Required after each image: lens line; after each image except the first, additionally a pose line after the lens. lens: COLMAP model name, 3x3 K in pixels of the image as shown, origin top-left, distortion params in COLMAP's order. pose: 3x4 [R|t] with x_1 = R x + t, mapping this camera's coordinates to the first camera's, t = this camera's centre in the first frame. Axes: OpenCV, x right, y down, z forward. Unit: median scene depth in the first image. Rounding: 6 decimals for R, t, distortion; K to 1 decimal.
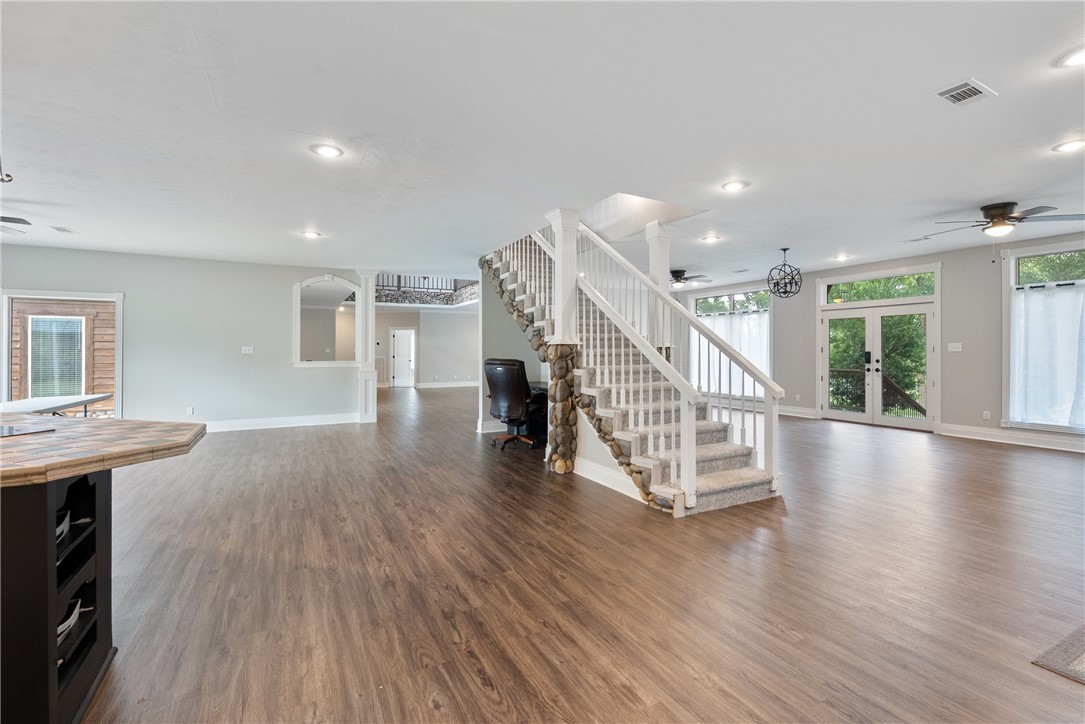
lens RADIAL K [[478.2, 0, 541.5], [0, 478.2, 354.2], [0, 0, 1]] dist [-0.002075, -0.000464]
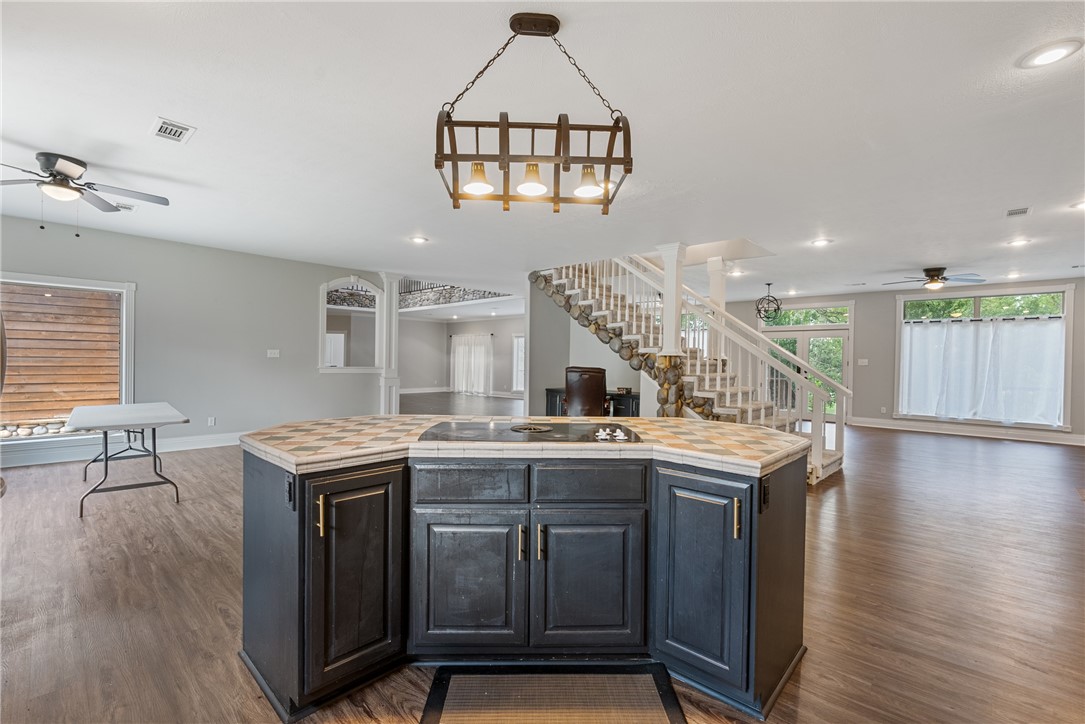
lens RADIAL K [[478.2, 0, 538.7], [0, 478.2, 366.5], [0, 0, 1]] dist [-0.002075, -0.000464]
pose [[0.950616, 0.011827, 0.310143, -0.557974], [-0.014505, 0.999875, 0.006330, 0.003437], [-0.310029, -0.010516, 0.950669, -0.036463]]
